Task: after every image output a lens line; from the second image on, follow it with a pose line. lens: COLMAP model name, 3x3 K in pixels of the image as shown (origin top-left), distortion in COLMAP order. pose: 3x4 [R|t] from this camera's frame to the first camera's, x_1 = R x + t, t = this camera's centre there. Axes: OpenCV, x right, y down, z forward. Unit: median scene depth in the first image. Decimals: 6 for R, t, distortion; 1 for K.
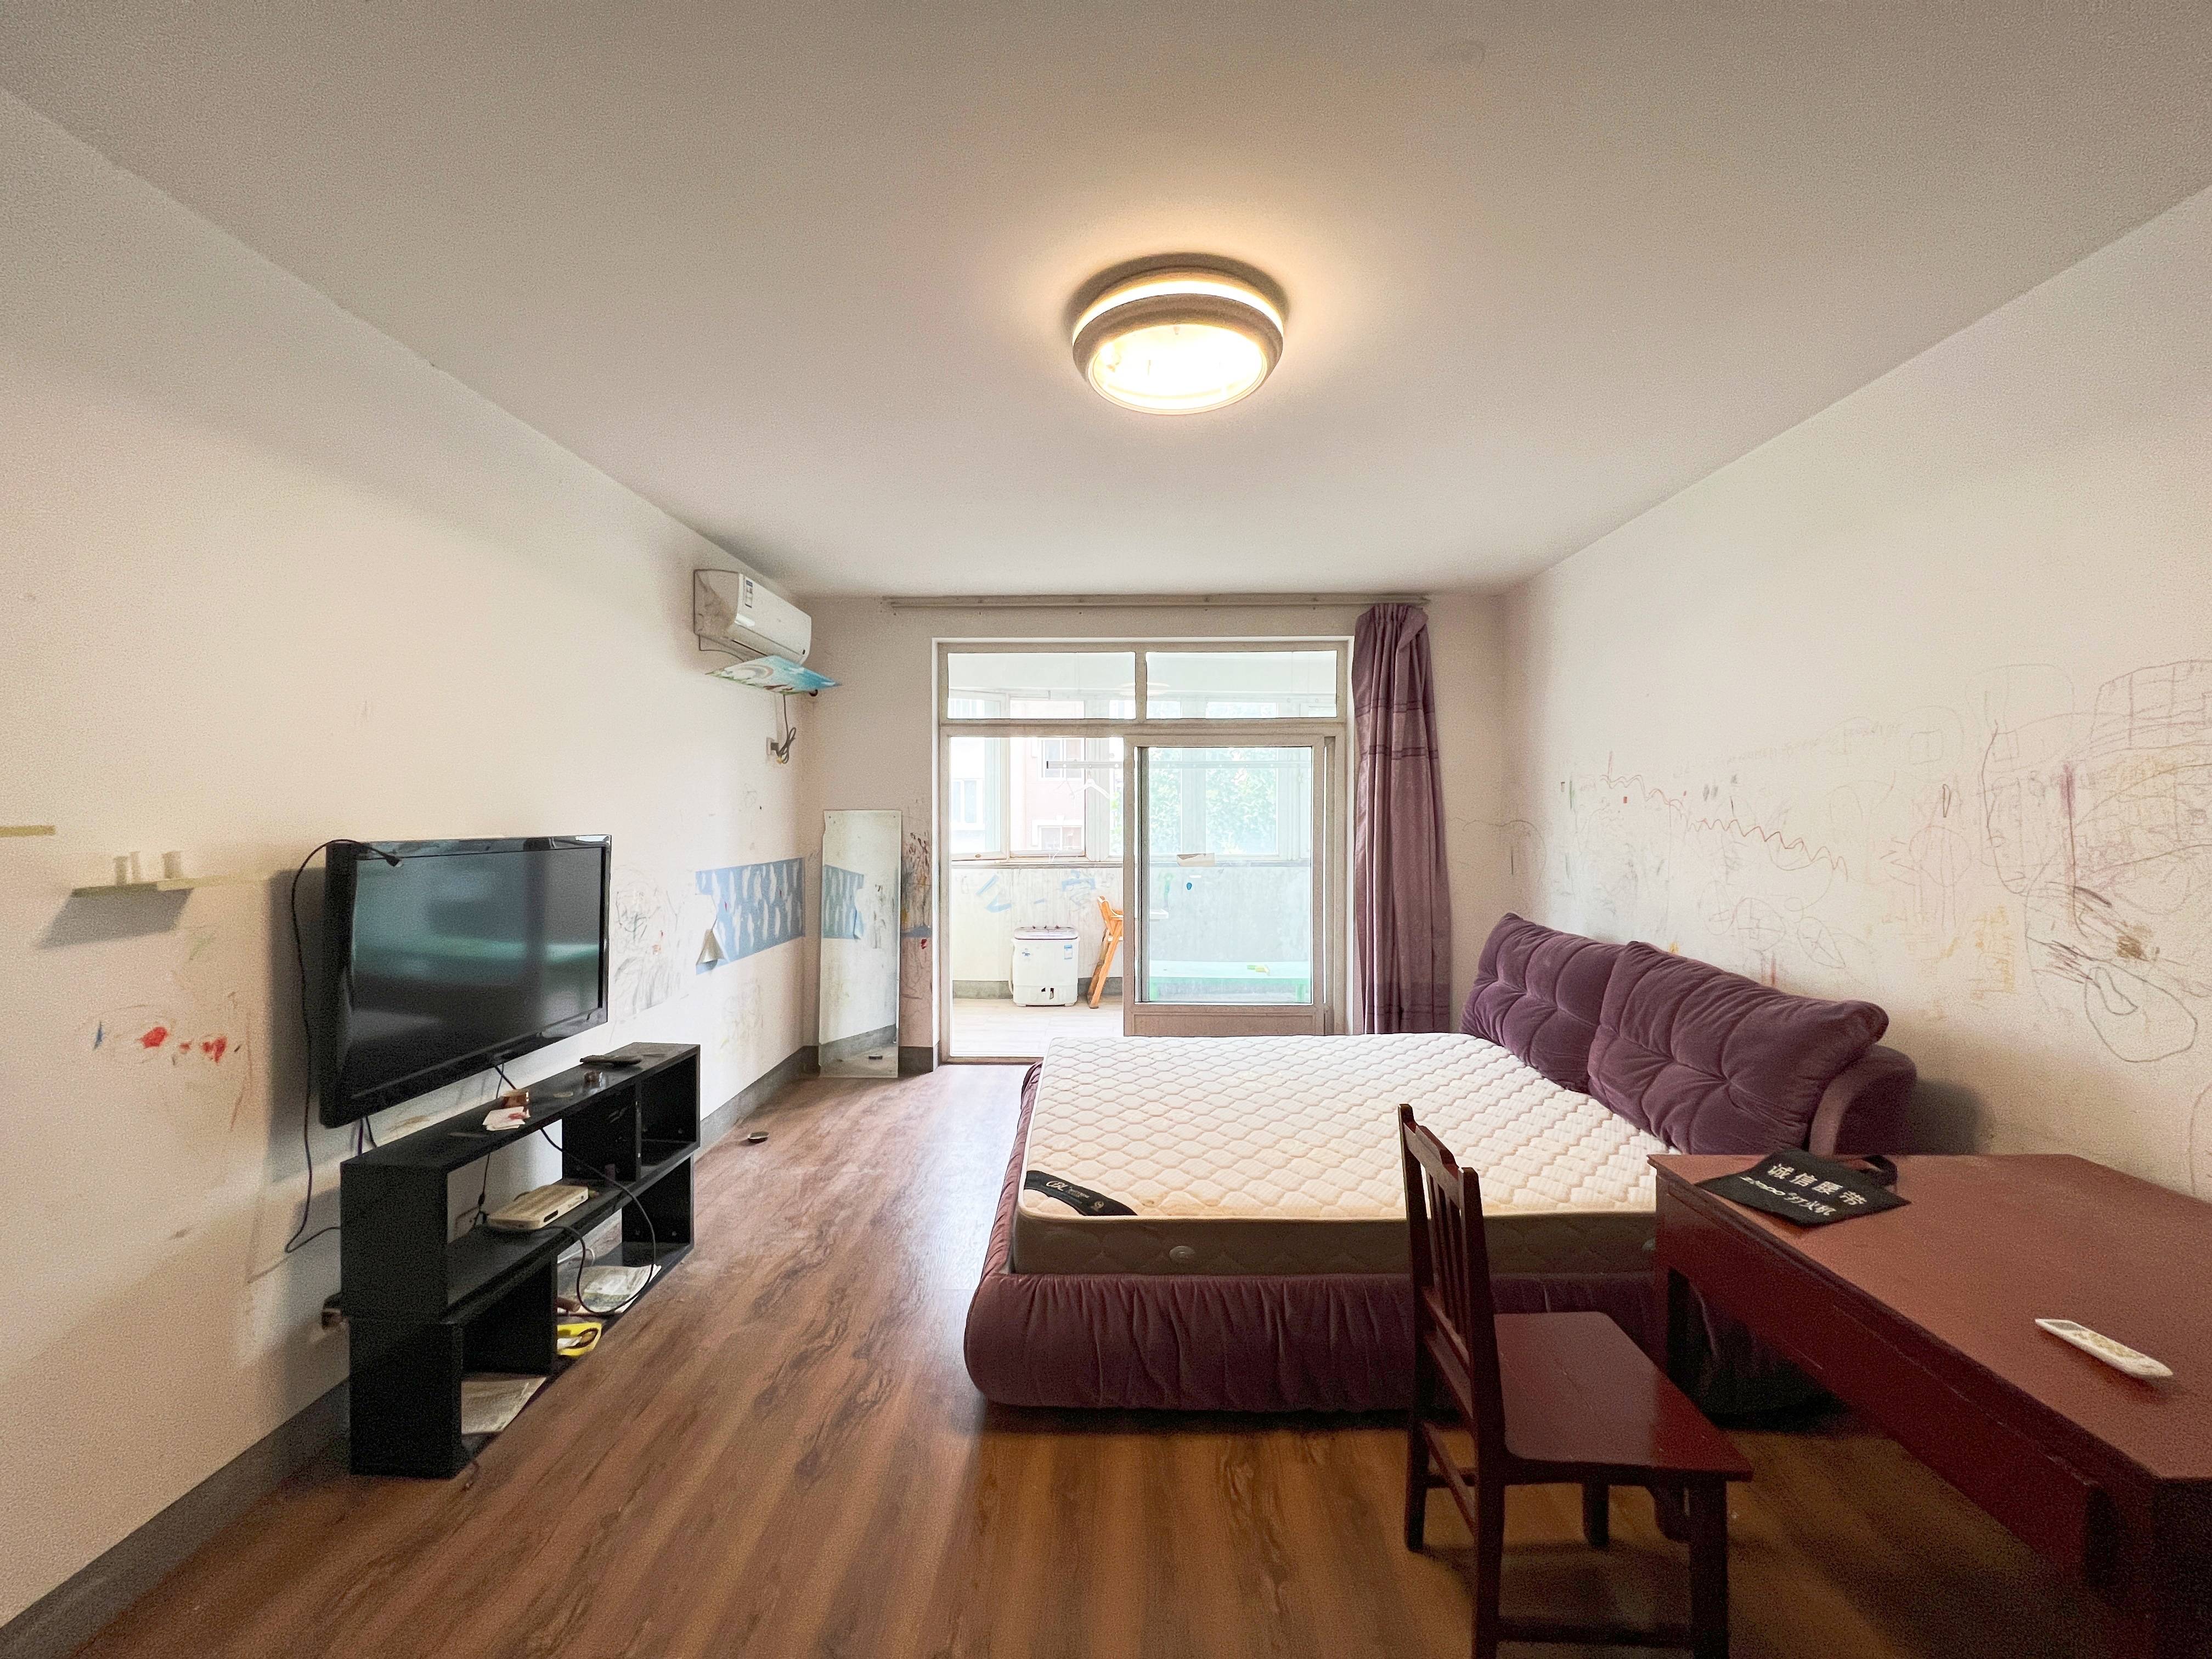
lens RADIAL K [[874.4, 0, 1106.0], [0, 874.4, 829.5], [0, 0, 1]] dist [-0.000114, 0.000007]
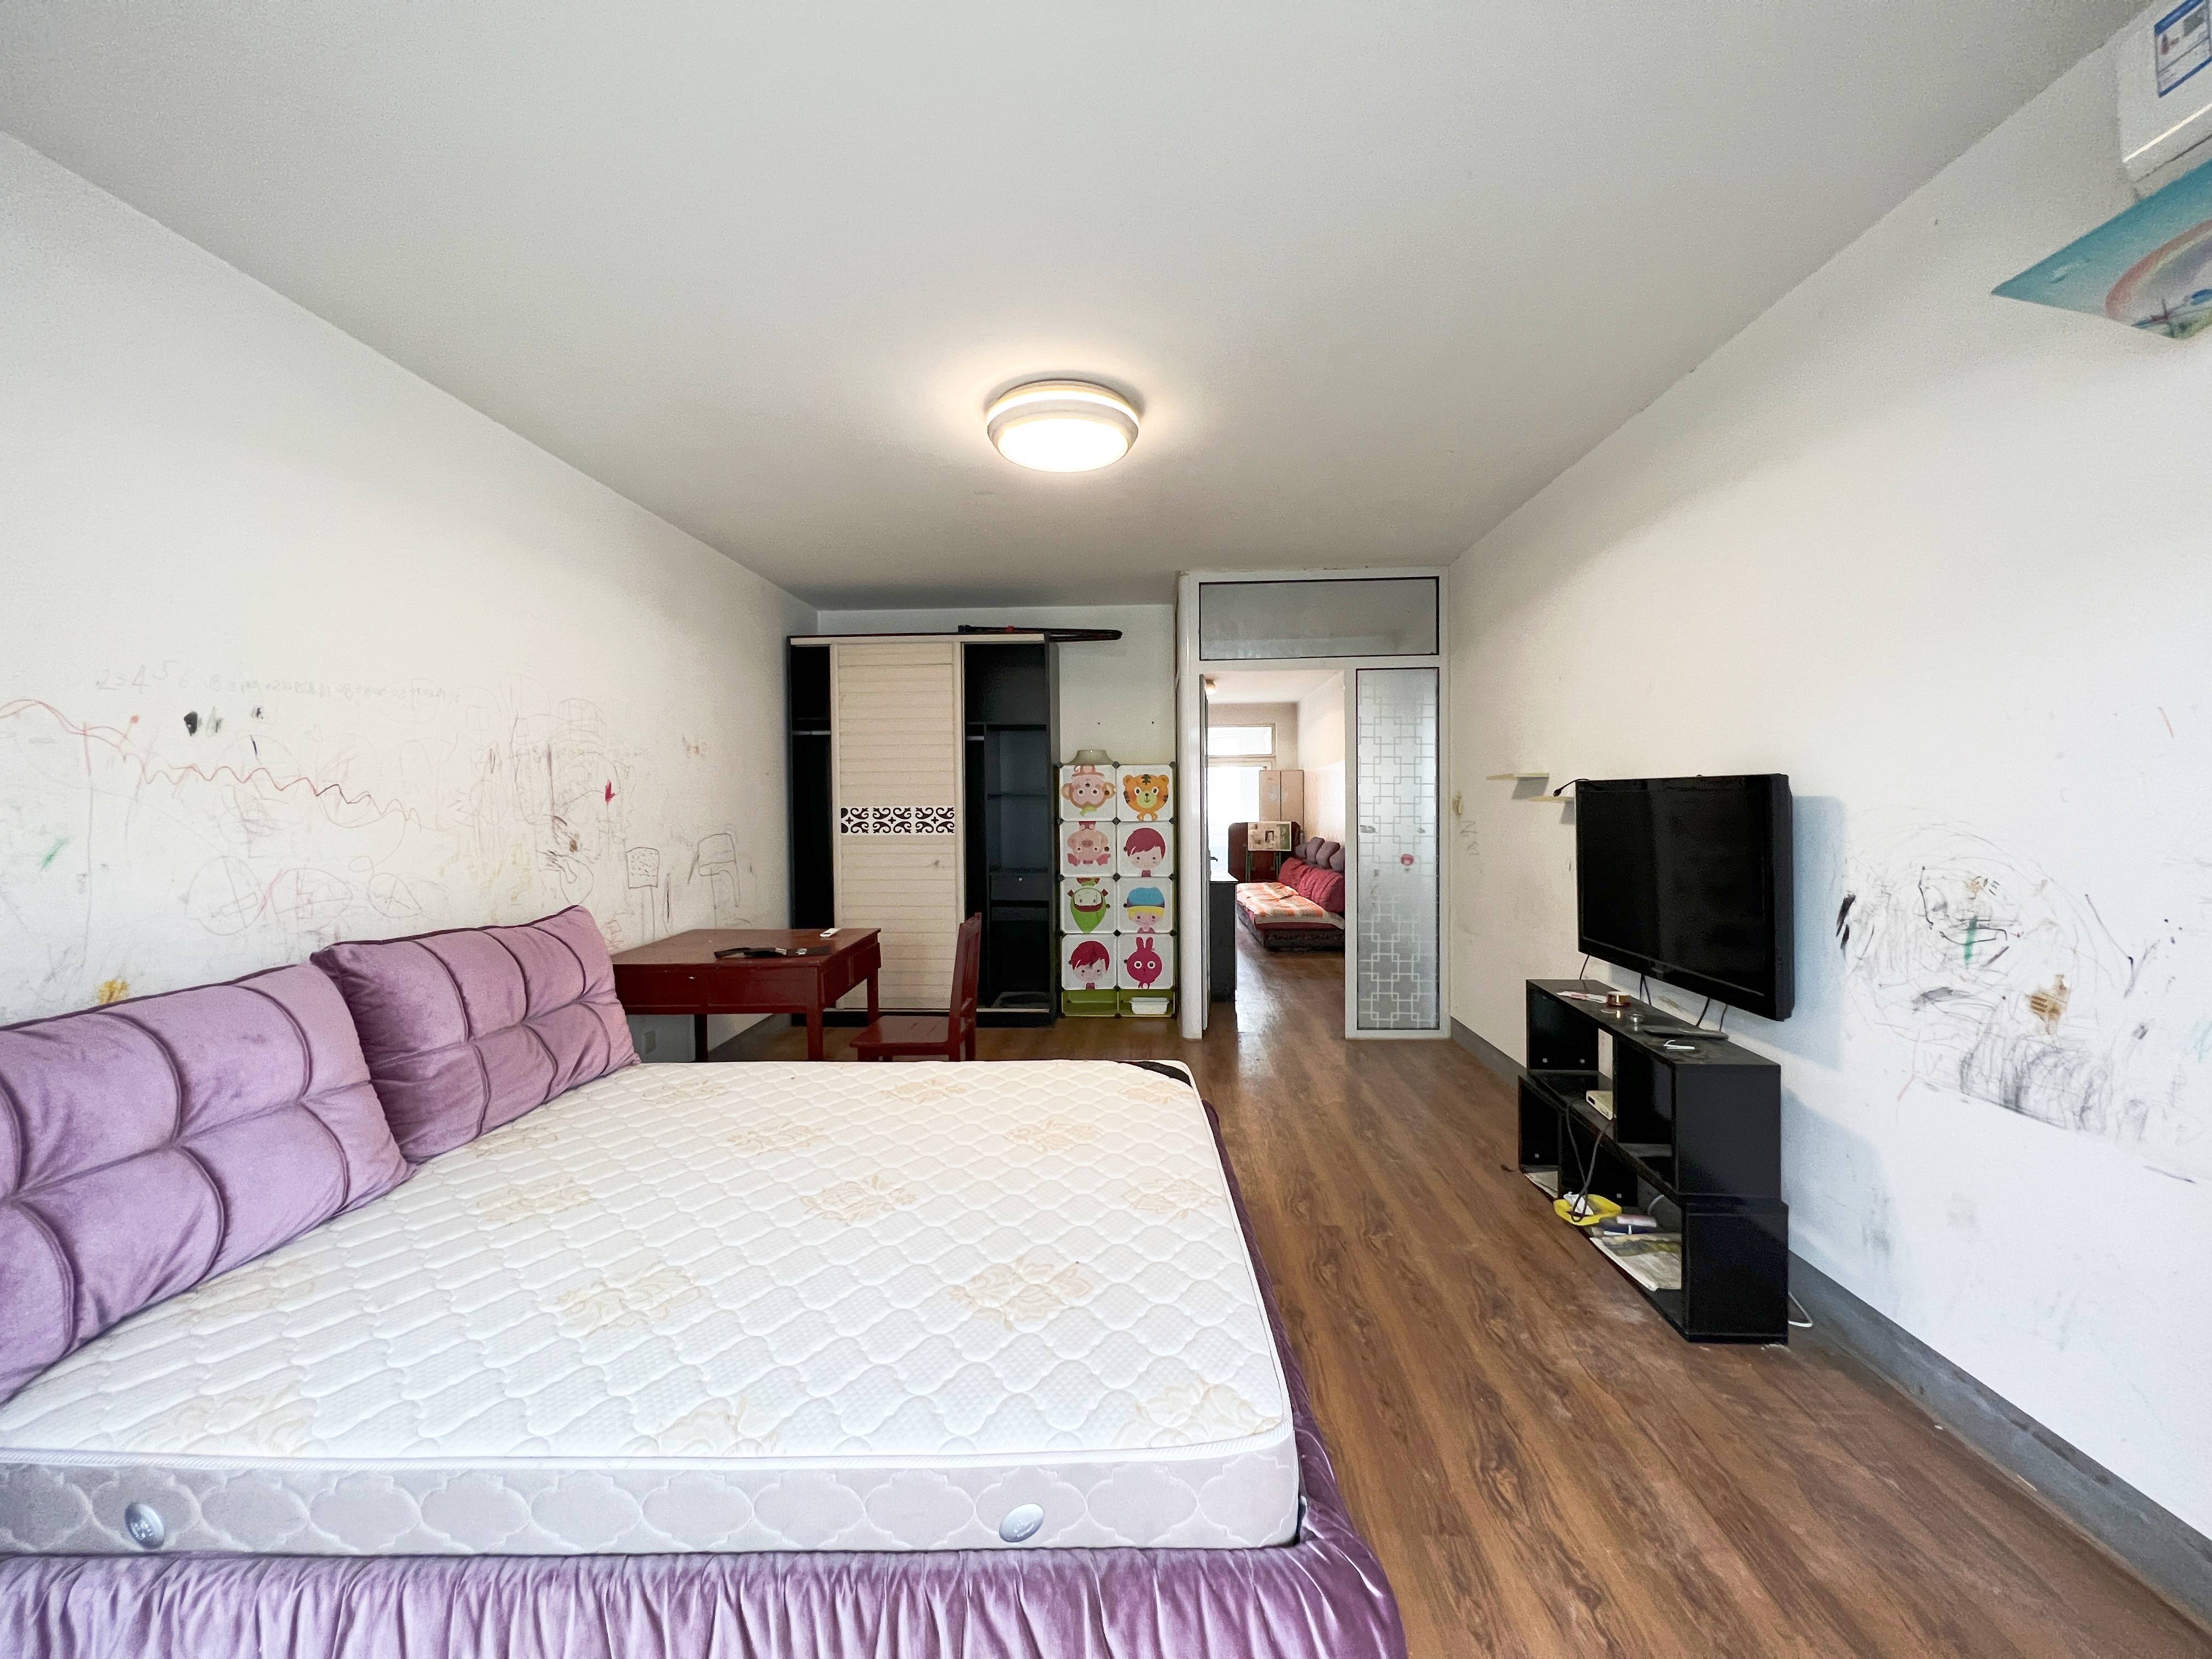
lens RADIAL K [[874.4, 0, 1106.0], [0, 874.4, 829.5], [0, 0, 1]] dist [-0.000114, 0.000007]
pose [[-0.999868, 0.008638, 0.013758, -0.001440], [0.009310, 0.998730, 0.049511, 0.014004], [-0.013313, 0.049632, -0.998679, 2.260691]]
